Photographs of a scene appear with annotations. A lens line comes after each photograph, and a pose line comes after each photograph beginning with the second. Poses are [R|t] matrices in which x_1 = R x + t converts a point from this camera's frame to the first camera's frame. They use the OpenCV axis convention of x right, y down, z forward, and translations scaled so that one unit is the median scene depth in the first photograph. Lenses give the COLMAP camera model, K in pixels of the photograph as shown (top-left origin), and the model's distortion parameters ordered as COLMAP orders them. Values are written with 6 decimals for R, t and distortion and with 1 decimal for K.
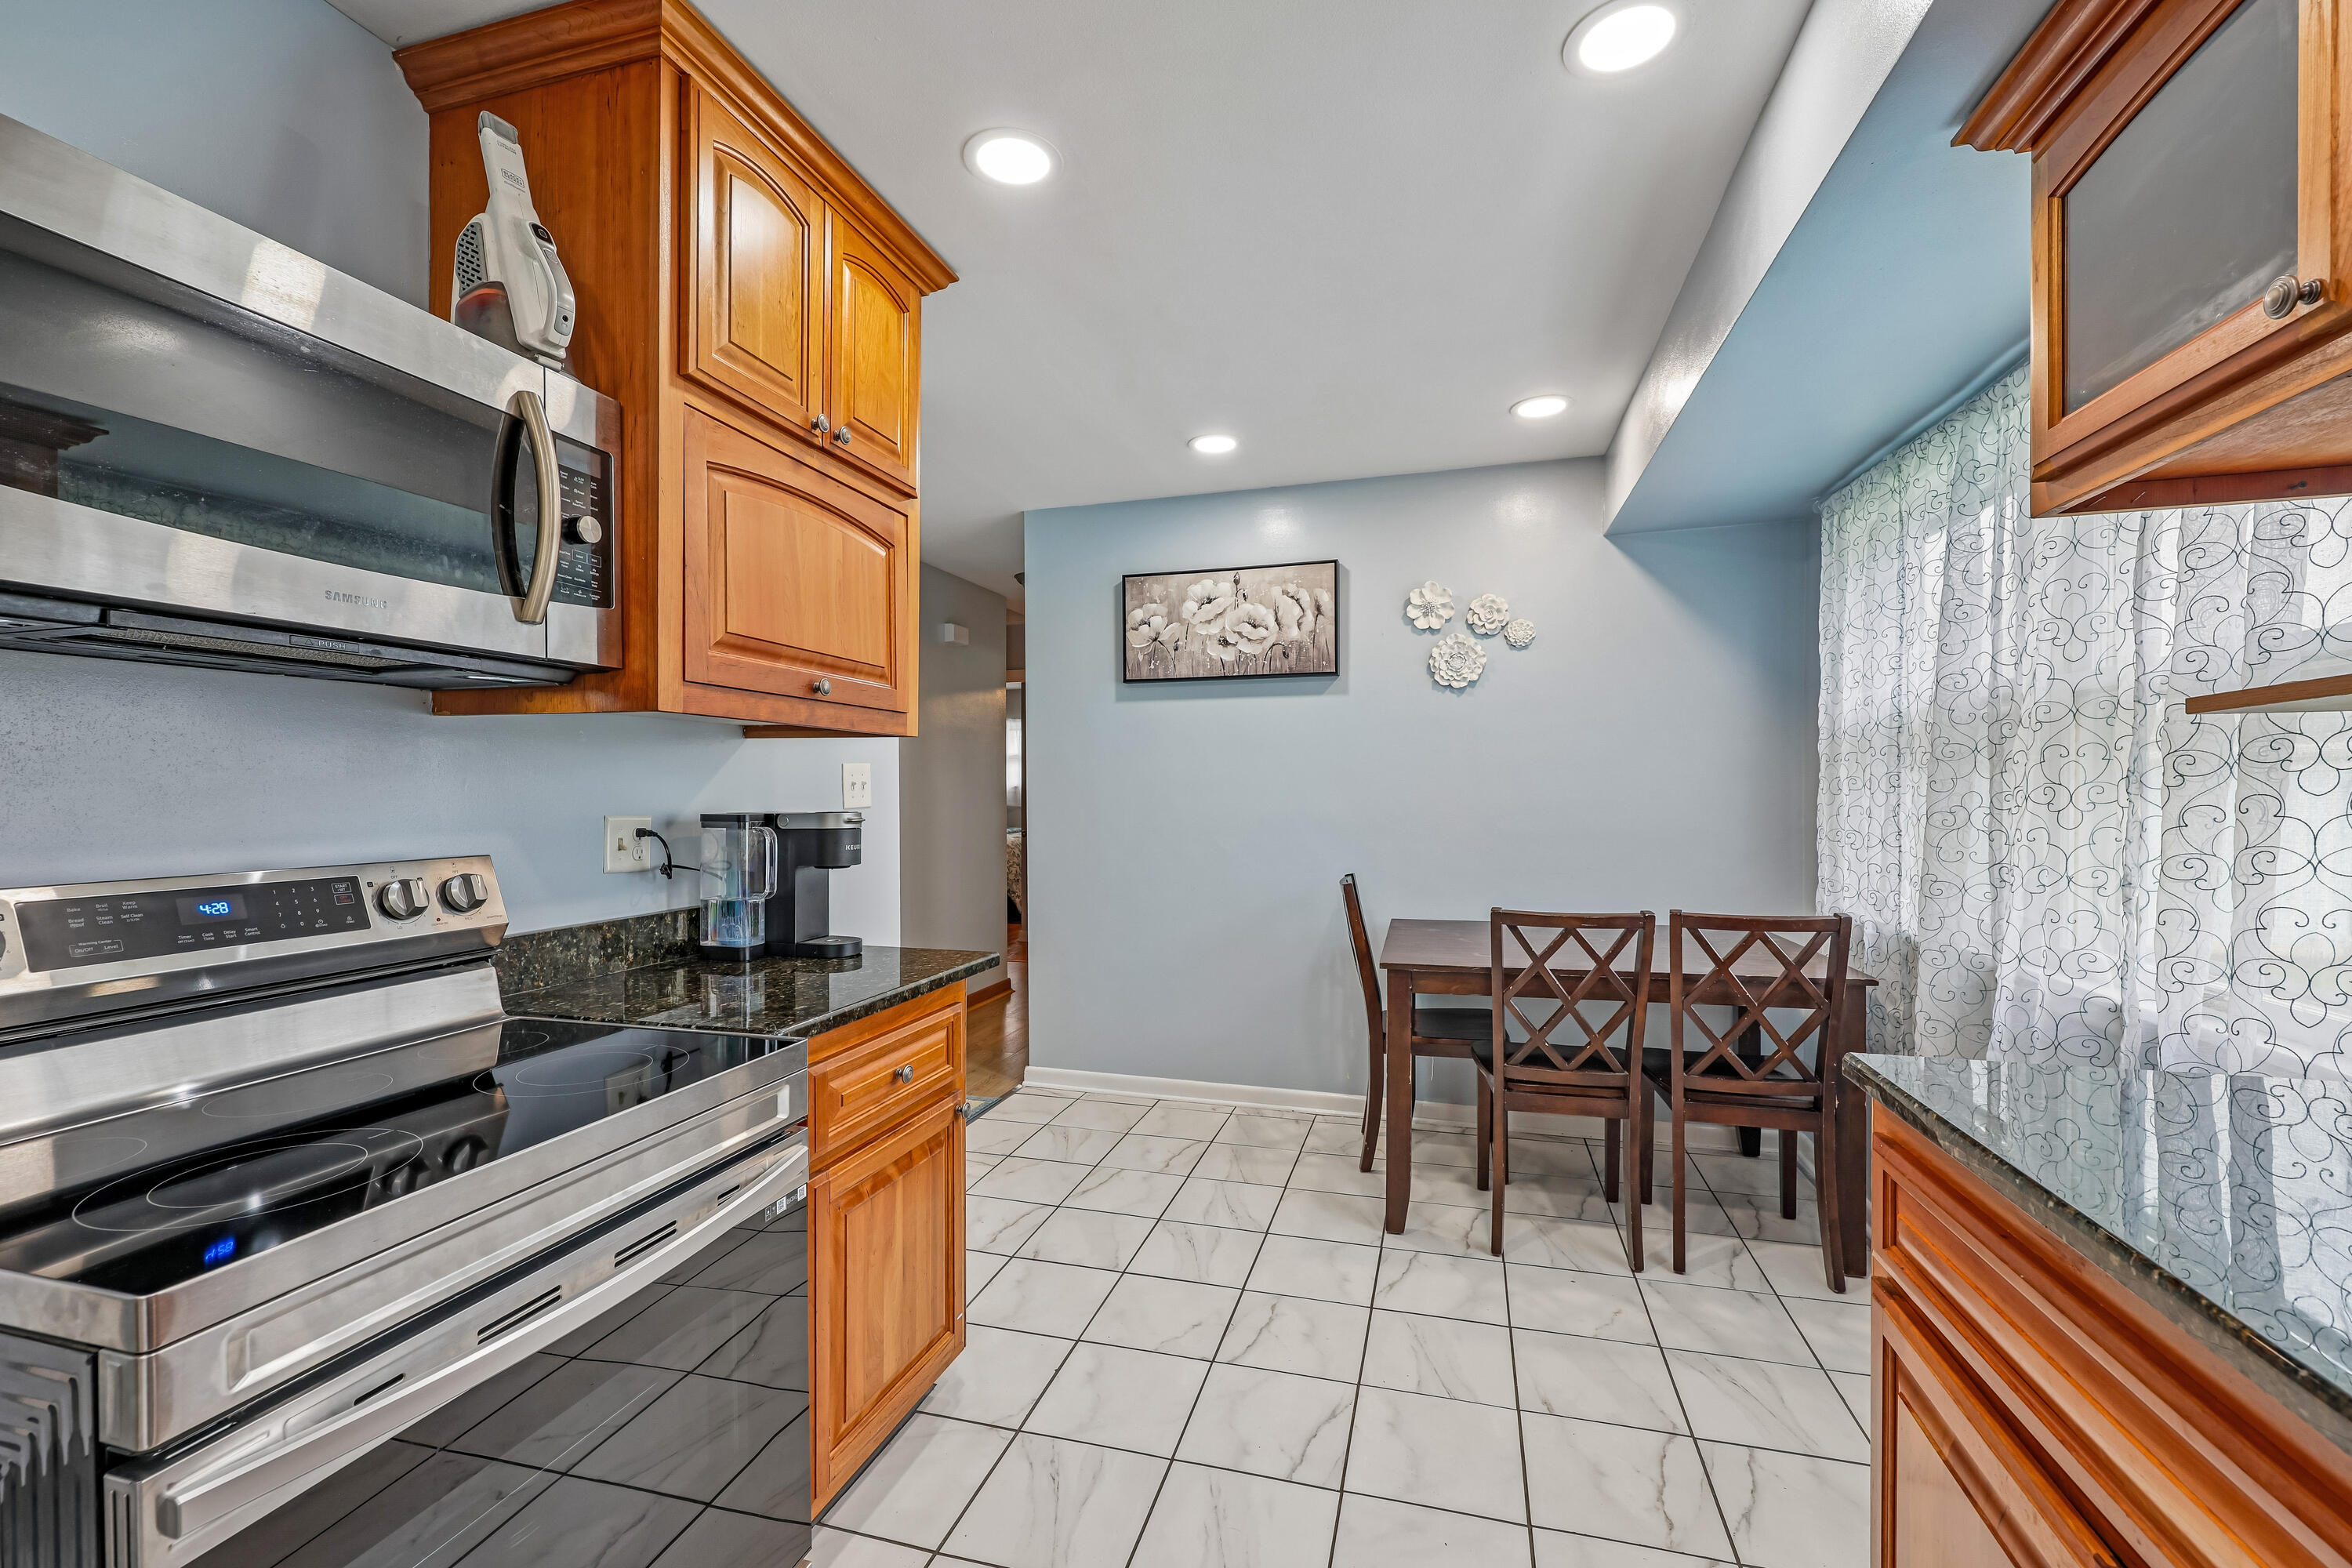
lens RADIAL K [[977.4, 0, 1171.1], [0, 977.4, 798.4], [0, 0, 1]] dist [-0.000035, -0.000252]
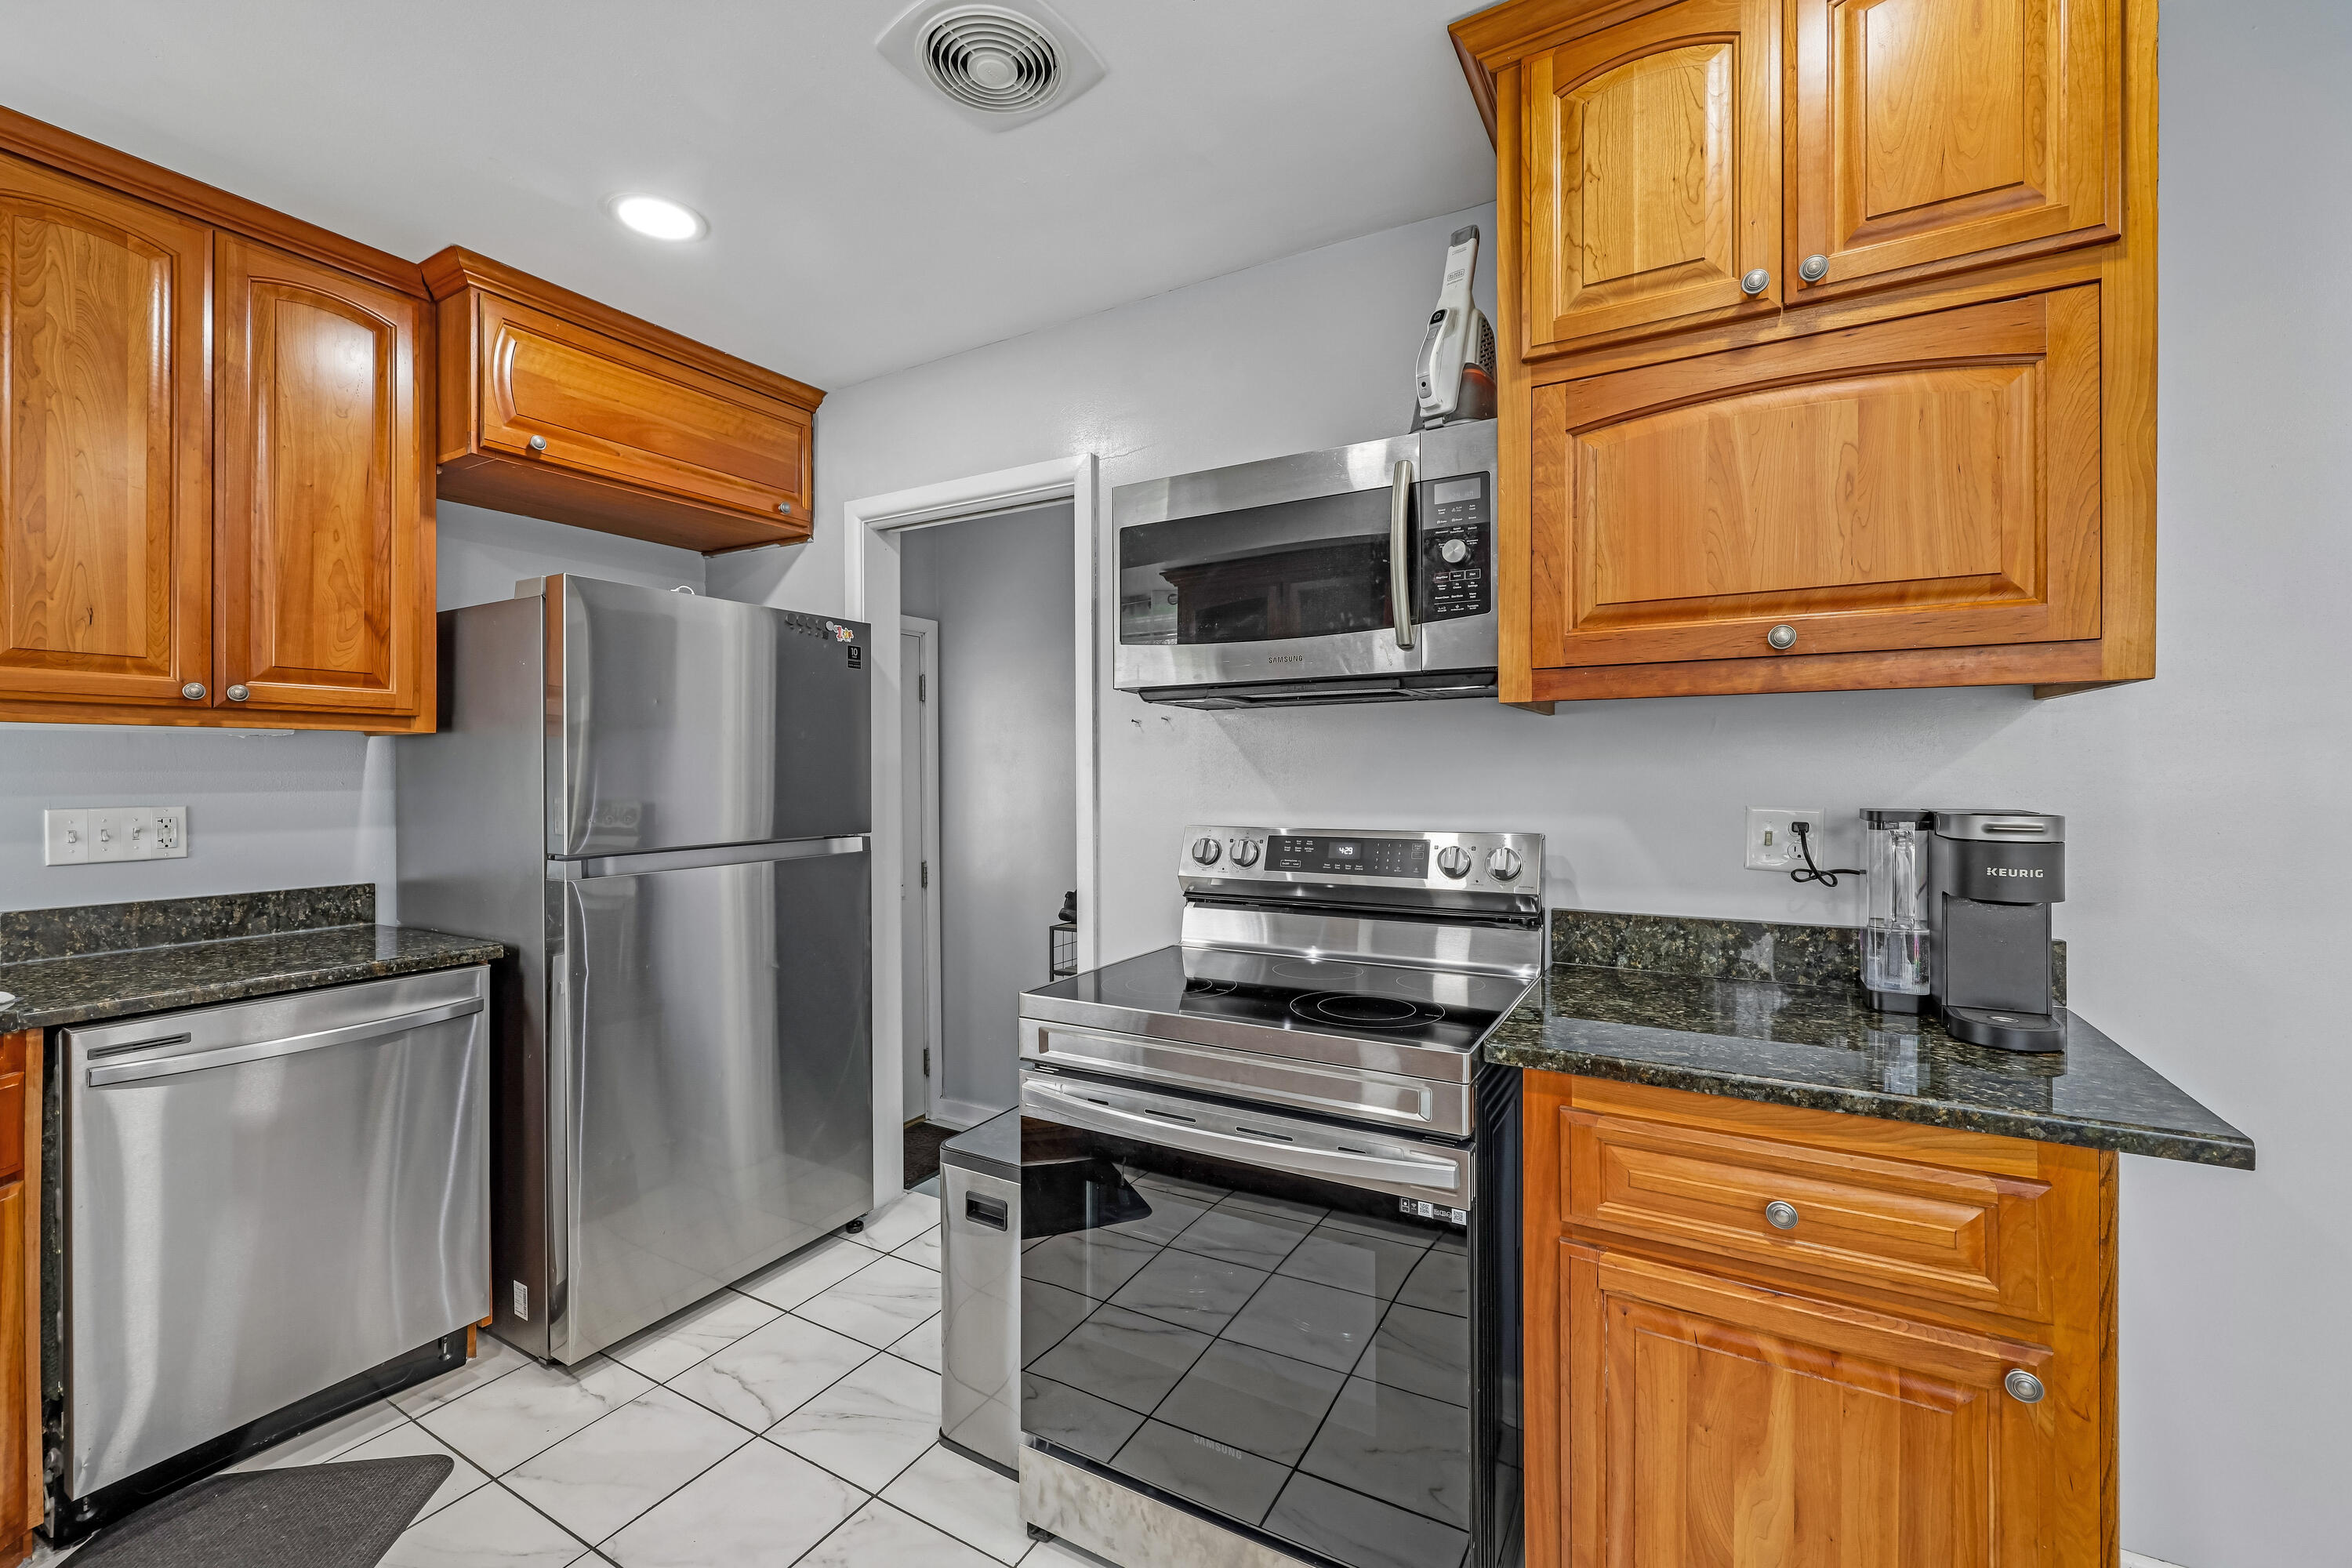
lens RADIAL K [[970.5, 0, 1174.0], [0, 970.5, 772.7], [0, 0, 1]] dist [-0.000793, 0.000361]
pose [[-0.236982, 0.003178, -0.971509, 0.323125], [-0.002630, 0.999989, 0.003913, -0.011387], [0.971511, 0.003483, -0.236971, 0.531867]]
